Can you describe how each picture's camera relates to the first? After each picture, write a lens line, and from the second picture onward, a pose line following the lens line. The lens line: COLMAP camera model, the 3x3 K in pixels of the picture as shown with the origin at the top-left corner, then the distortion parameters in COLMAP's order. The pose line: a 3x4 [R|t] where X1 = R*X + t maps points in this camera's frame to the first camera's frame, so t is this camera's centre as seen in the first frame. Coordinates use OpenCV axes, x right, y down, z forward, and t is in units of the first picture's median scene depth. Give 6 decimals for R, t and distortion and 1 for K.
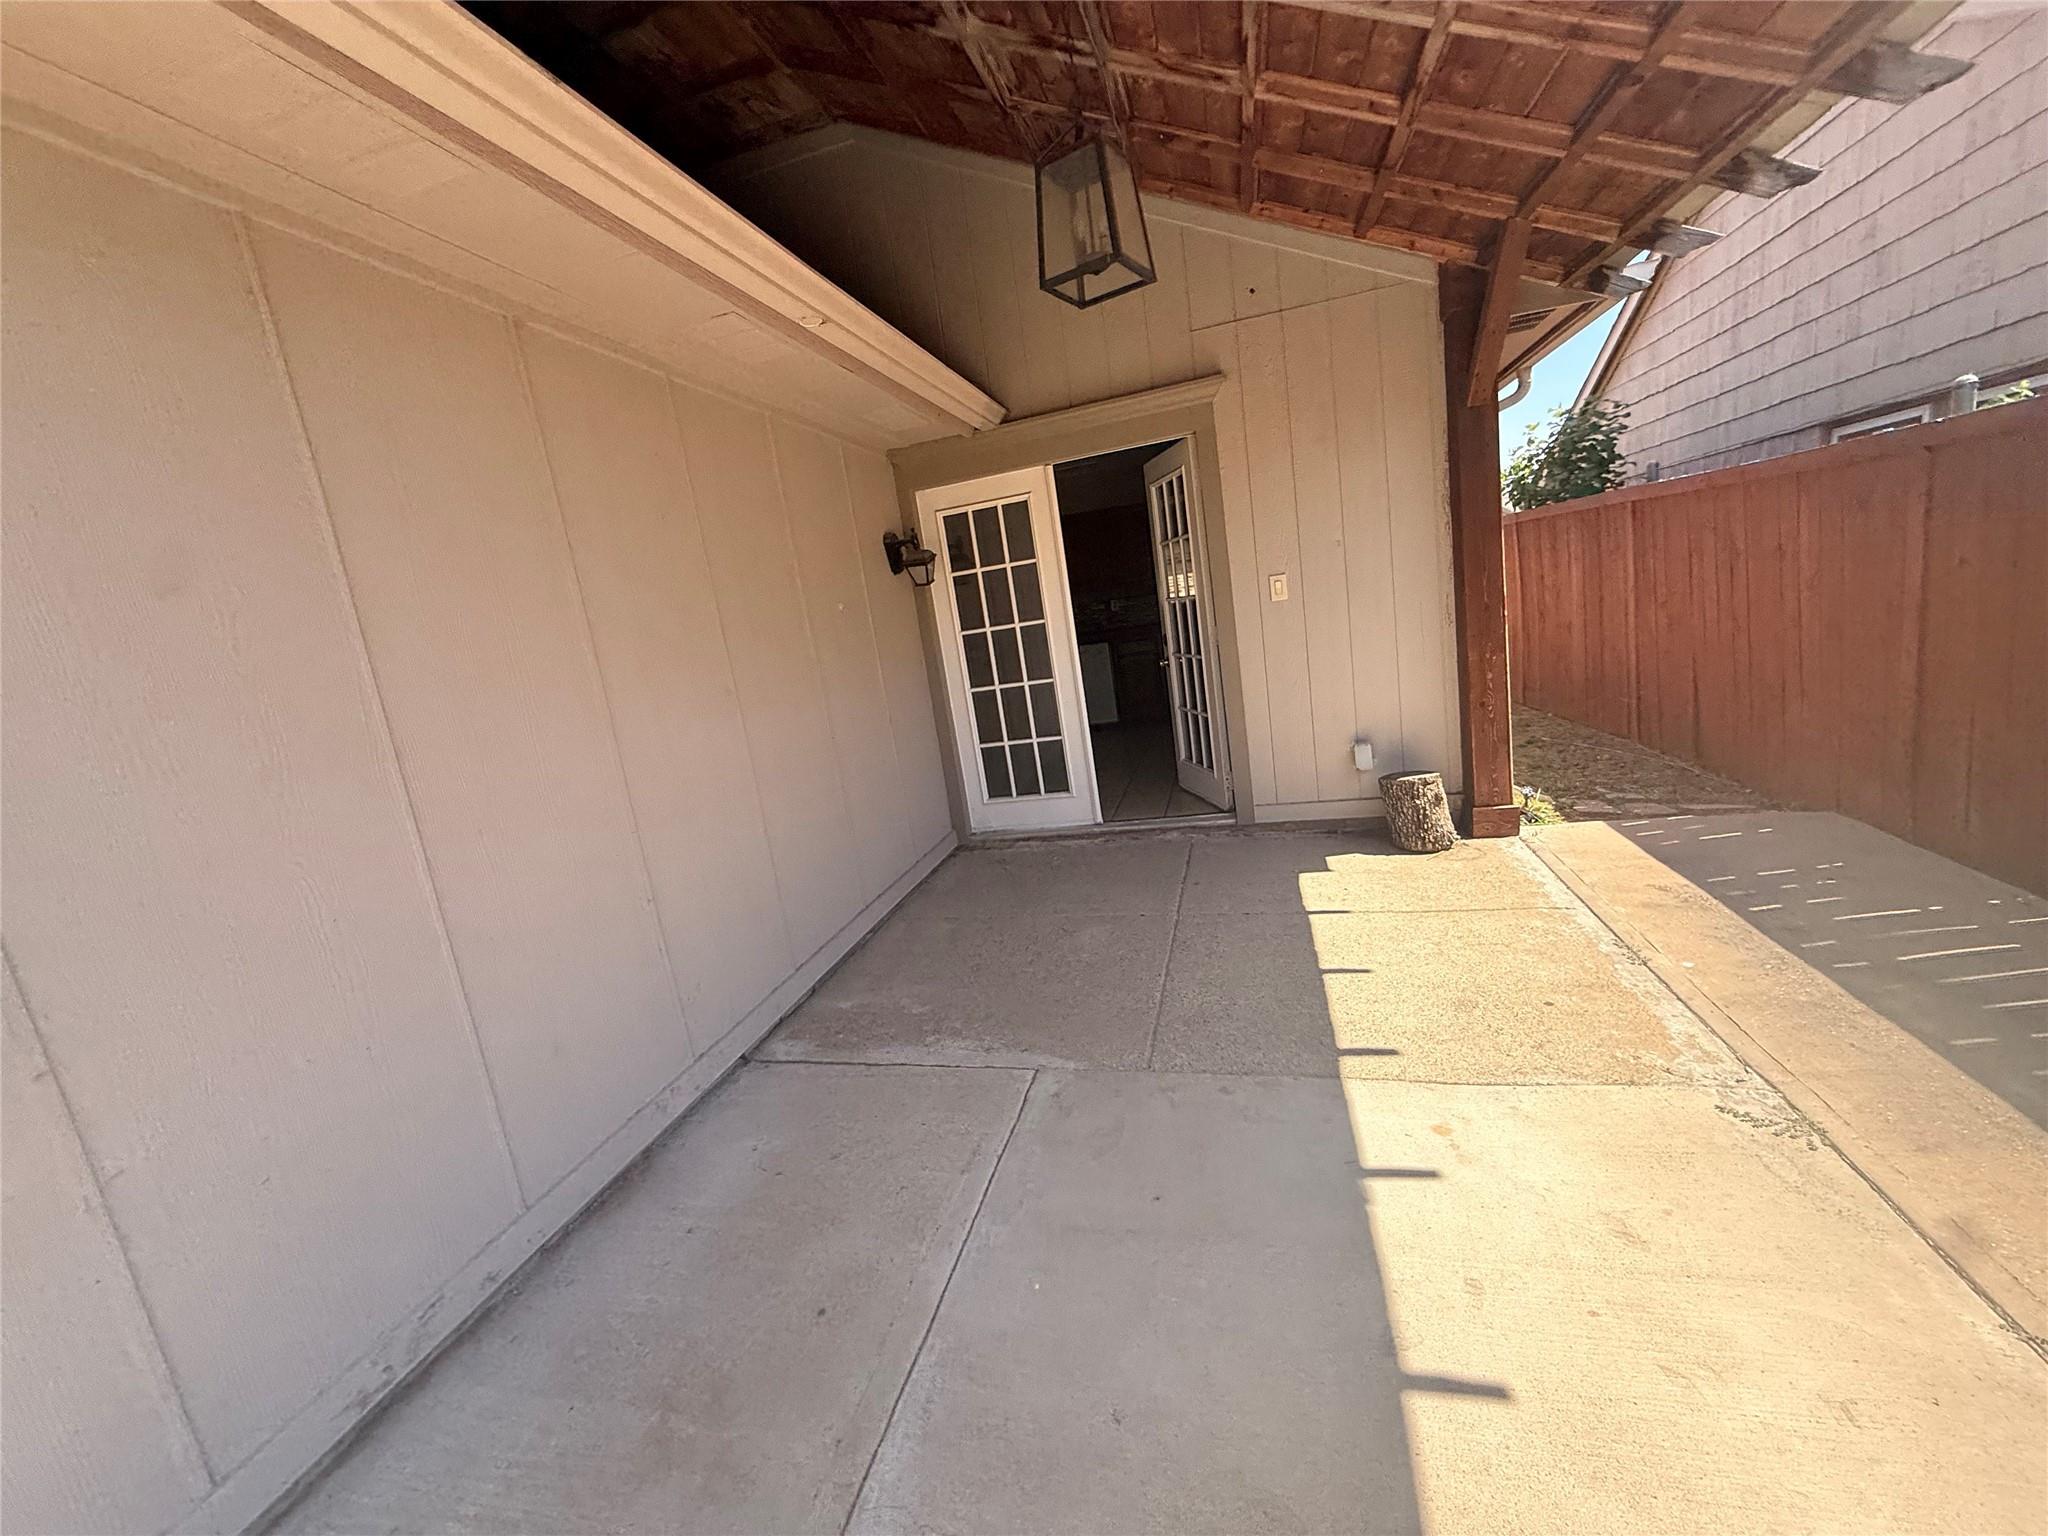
lens RADIAL K [[819.8, 0, 1022.7], [0, 819.8, 774.1], [0, 0, 1]] dist [-0.002115, -0.000158]
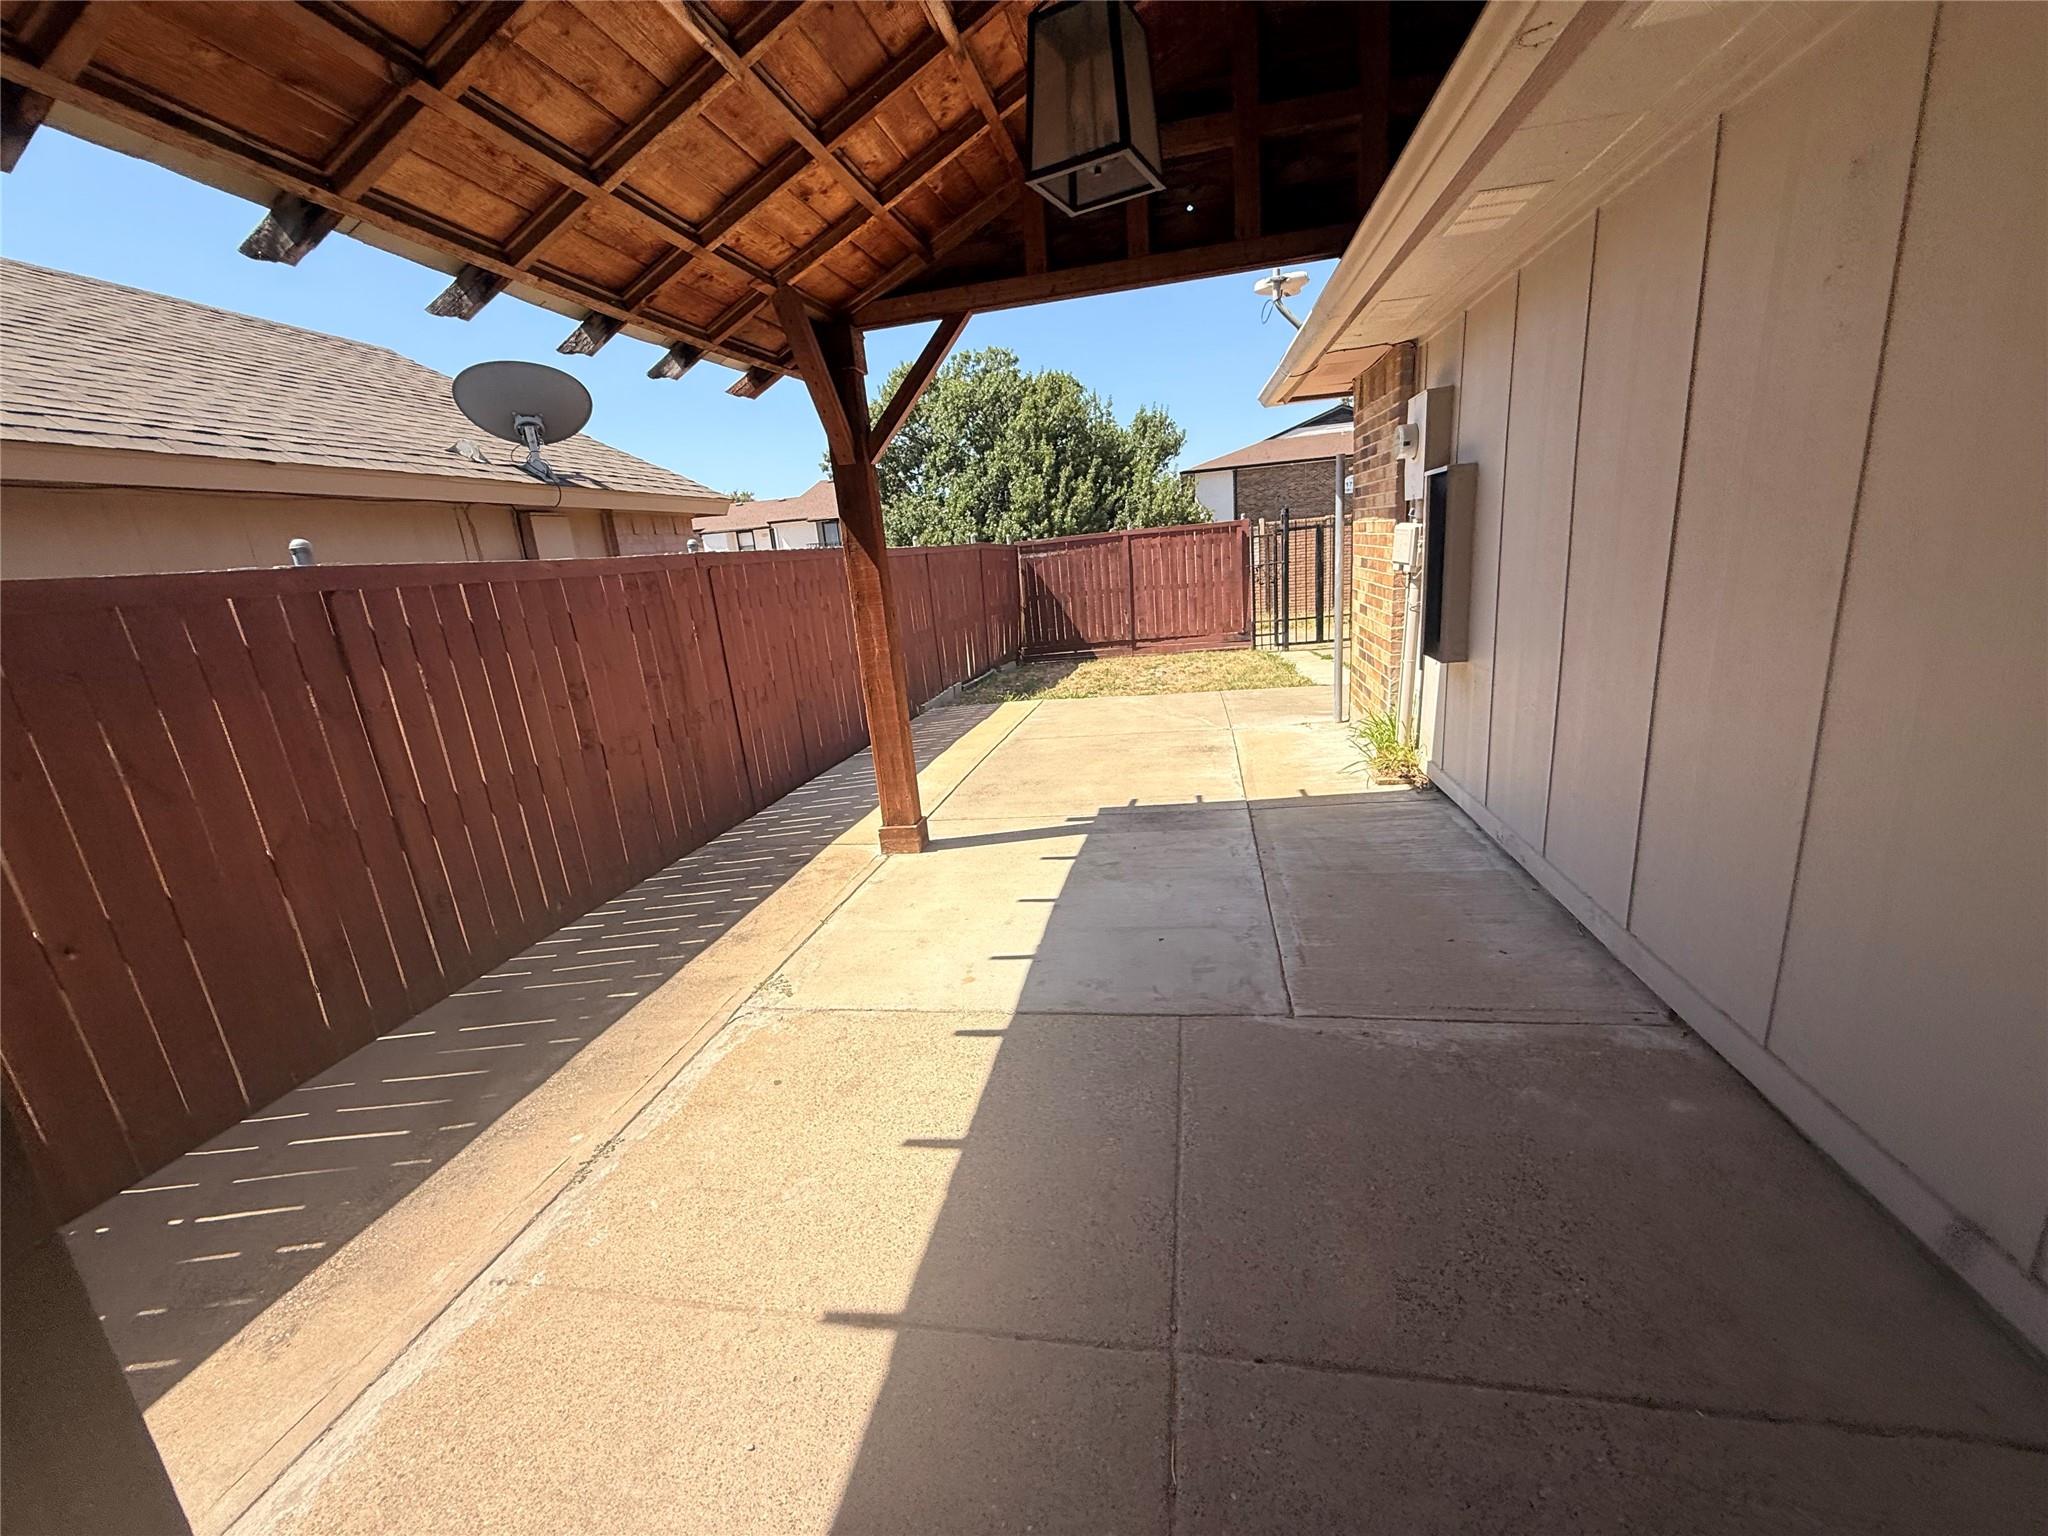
lens RADIAL K [[819.8, 0, 1022.7], [0, 819.8, 774.1], [0, 0, 1]] dist [-0.002115, -0.000158]
pose [[-0.971589, 0.236676, -0.000340, 0.263642], [0.211802, 0.870120, 0.445007, -0.403162], [0.105618, 0.432292, -0.895527, 1.702791]]
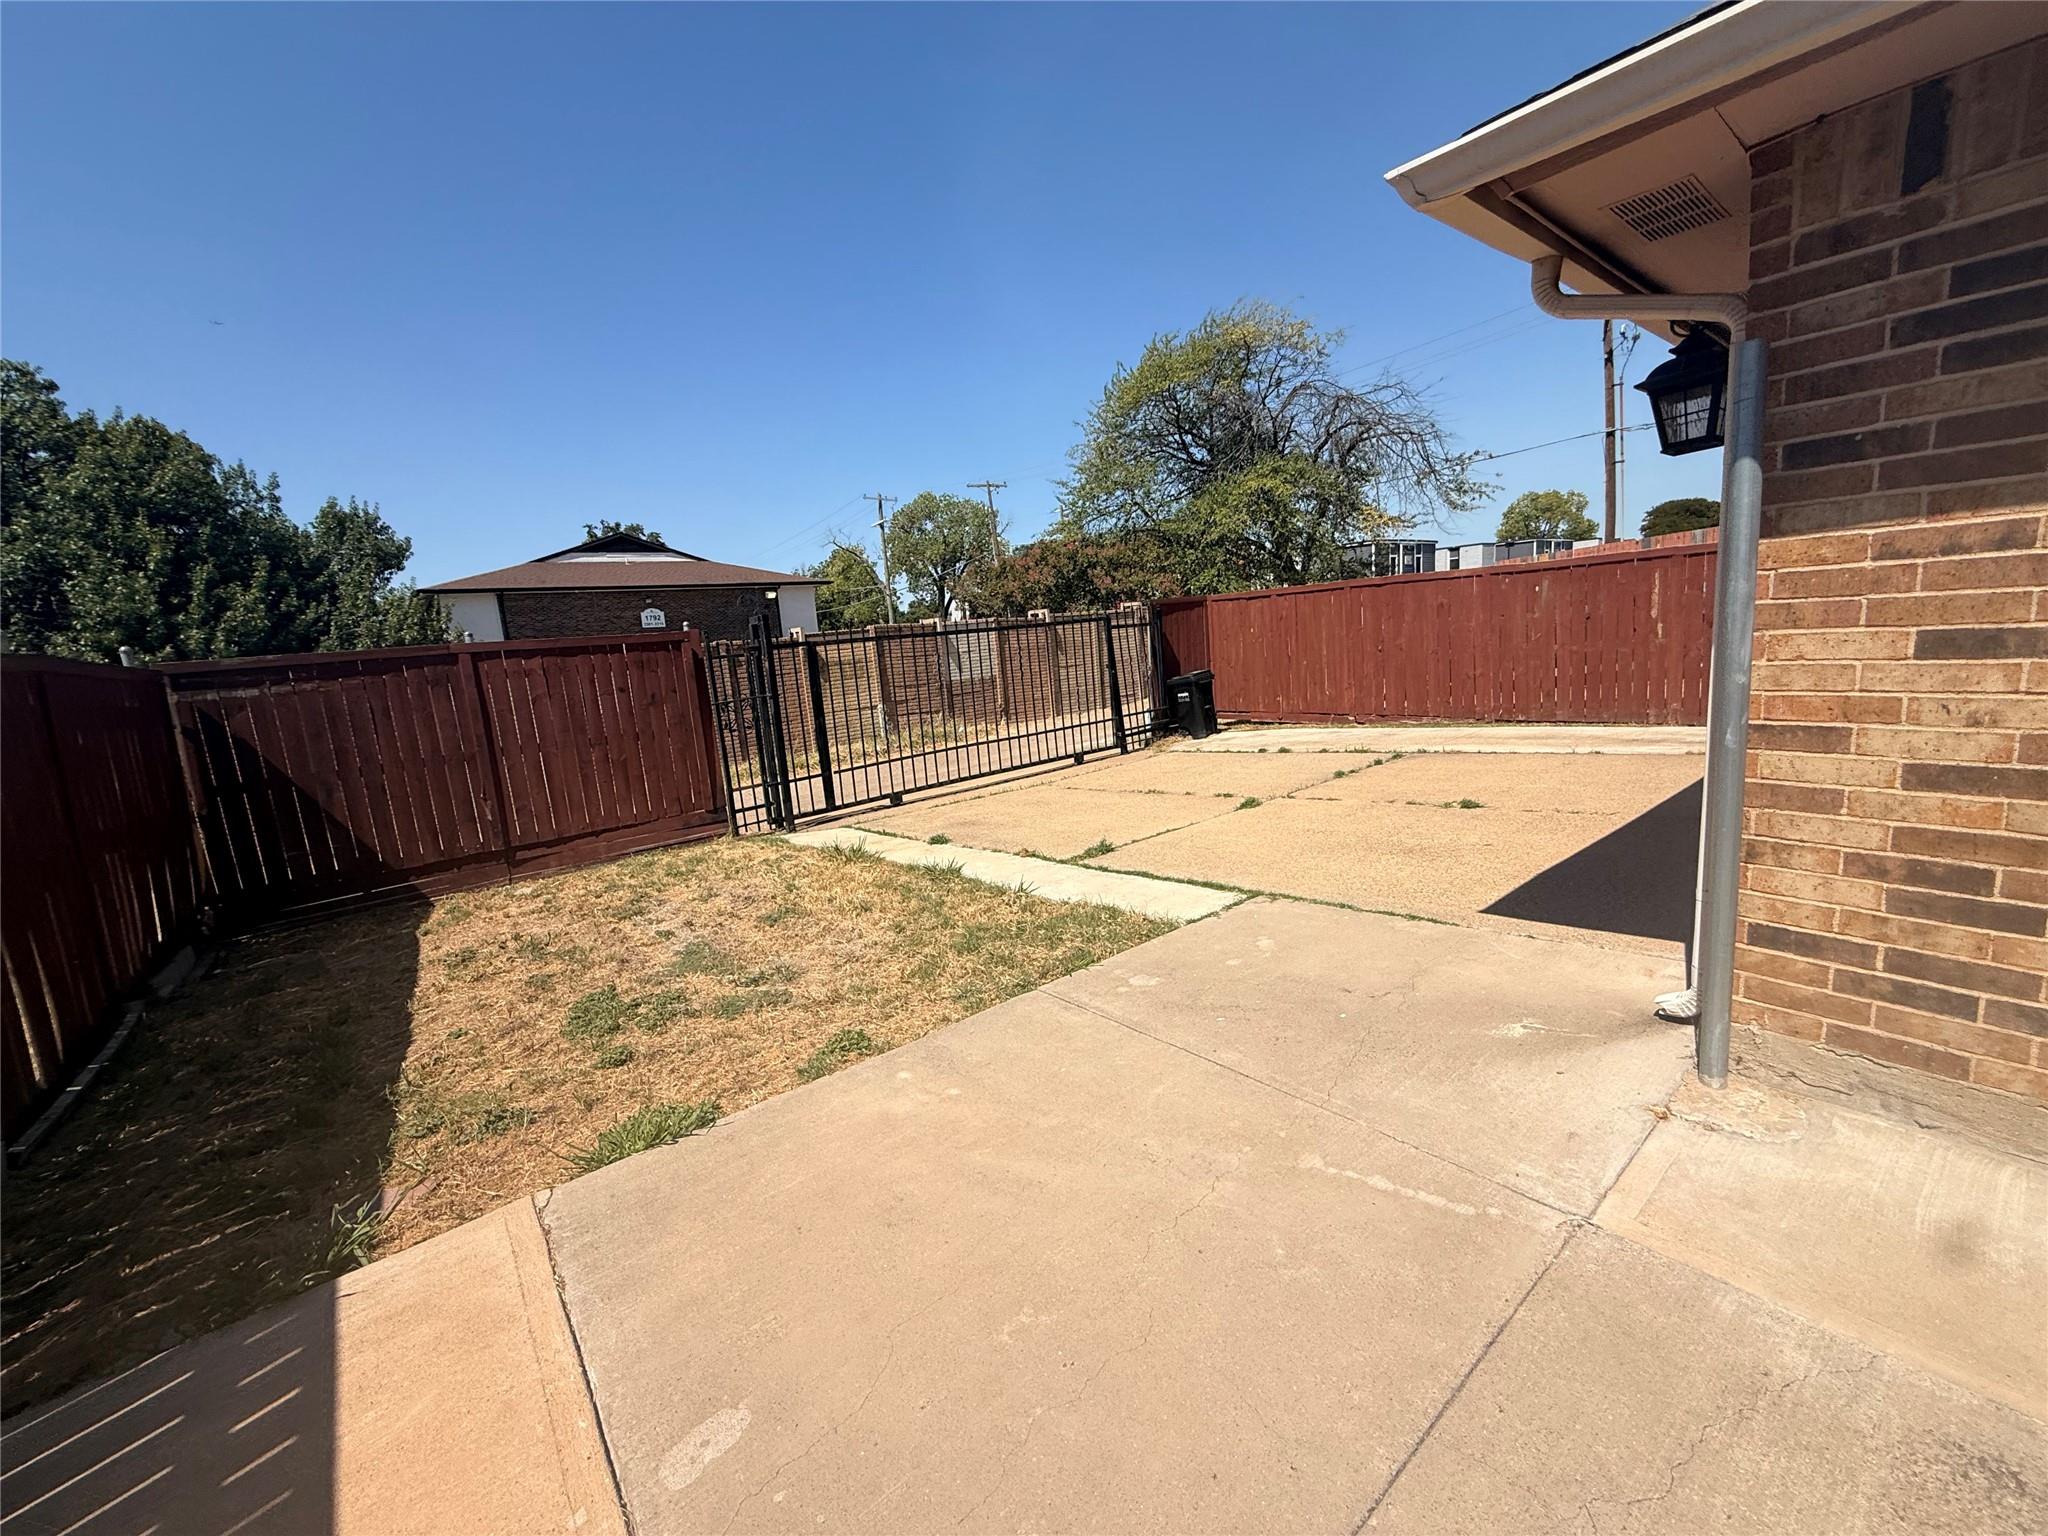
lens RADIAL K [[819.8, 0, 1022.7], [0, 819.8, 774.1], [0, 0, 1]] dist [-0.002115, -0.000158]
pose [[-0.587421, 0.319353, -0.743606, 0.271155], [0.006039, 0.920552, 0.390574, -0.322097], [0.809259, 0.224941, -0.542680, 1.316547]]
